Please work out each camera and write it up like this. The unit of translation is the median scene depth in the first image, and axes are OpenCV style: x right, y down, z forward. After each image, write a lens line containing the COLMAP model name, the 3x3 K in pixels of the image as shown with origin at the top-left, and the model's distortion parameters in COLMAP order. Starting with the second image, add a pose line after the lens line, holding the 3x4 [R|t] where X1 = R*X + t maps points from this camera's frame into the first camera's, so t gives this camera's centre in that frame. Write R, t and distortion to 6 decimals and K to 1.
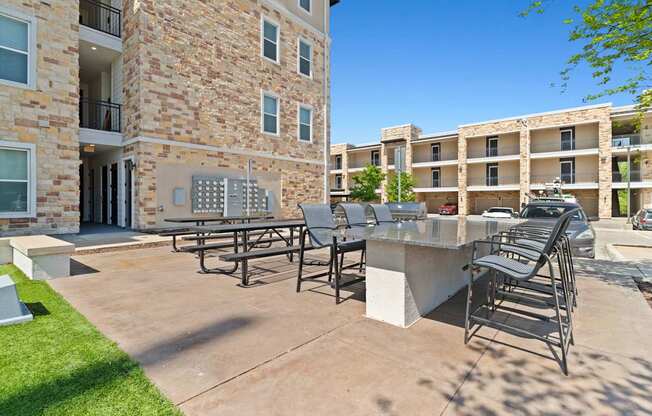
lens RADIAL K [[303.5, 0, 326.4], [0, 303.5, 201.6], [0, 0, 1]] dist [-0.002840, 0.000641]
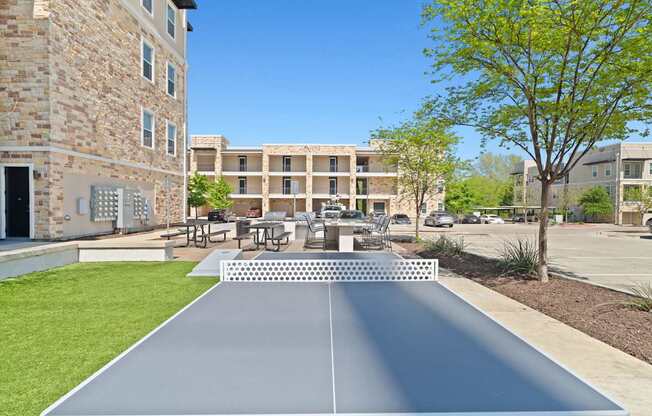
lens RADIAL K [[303.5, 0, 326.4], [0, 303.5, 201.6], [0, 0, 1]] dist [-0.002840, 0.000641]
pose [[0.771076, 0.011429, 0.636640, -0.356000], [-0.003973, 0.999906, -0.013138, -0.015047], [-0.636730, 0.007601, 0.771049, -0.232788]]
